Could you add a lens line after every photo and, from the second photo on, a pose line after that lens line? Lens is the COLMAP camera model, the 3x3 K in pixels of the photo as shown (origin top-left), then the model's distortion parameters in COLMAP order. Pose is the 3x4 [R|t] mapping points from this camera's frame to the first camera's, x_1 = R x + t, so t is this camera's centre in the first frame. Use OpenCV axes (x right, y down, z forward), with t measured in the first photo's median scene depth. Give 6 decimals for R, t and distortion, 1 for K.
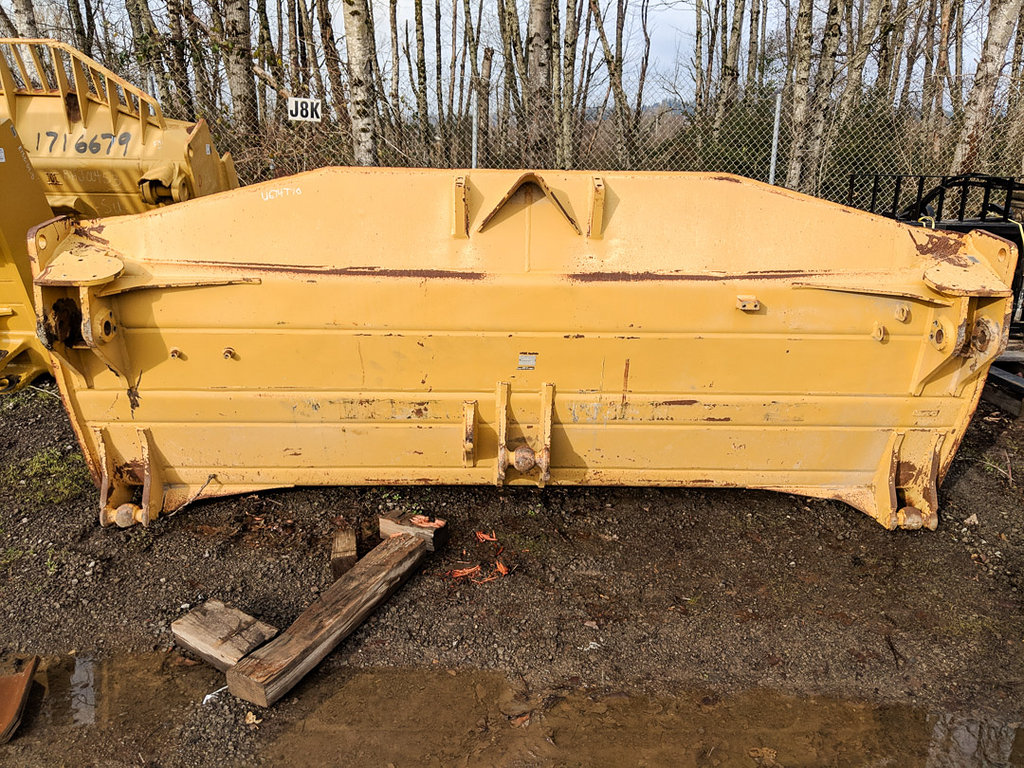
lens RADIAL K [[813.1, 0, 512.0], [0, 813.1, 384.0], [0, 0, 1]] dist [0.133945, -0.259674]
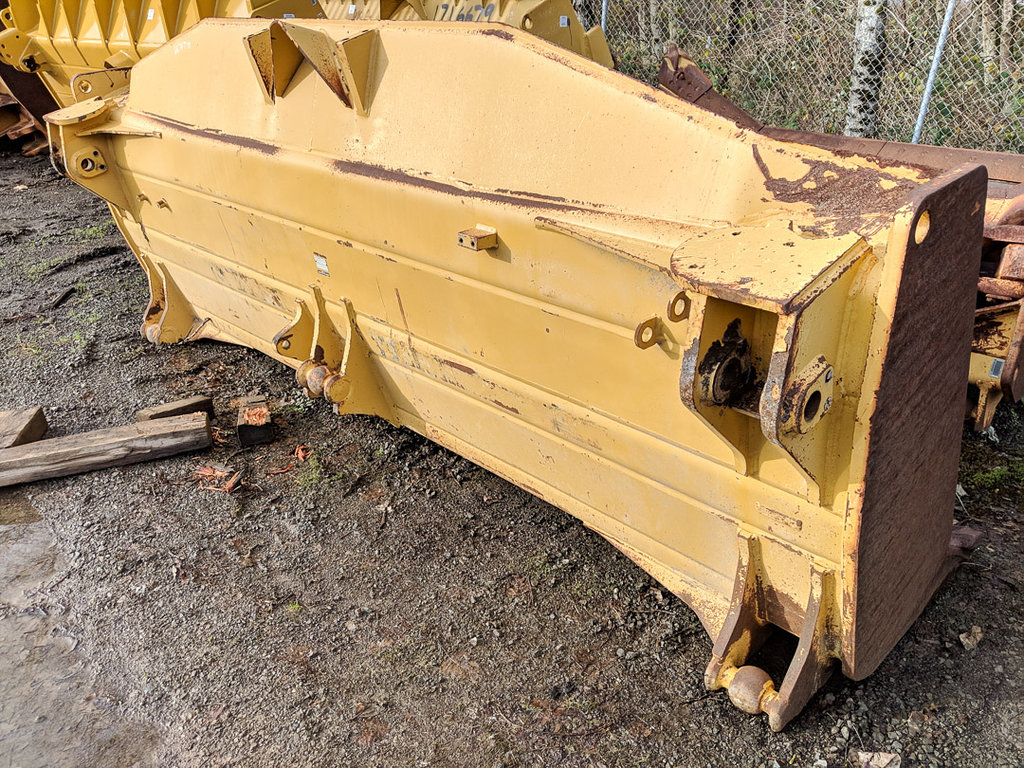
lens RADIAL K [[813.1, 0, 512.0], [0, 813.1, 384.0], [0, 0, 1]] dist [0.133945, -0.259674]
pose [[0.687525, 0.285513, -0.667677, 0.753843], [-0.204836, 0.958375, 0.198897, -0.119366], [0.696672, 0.000017, 0.717390, 0.552361]]
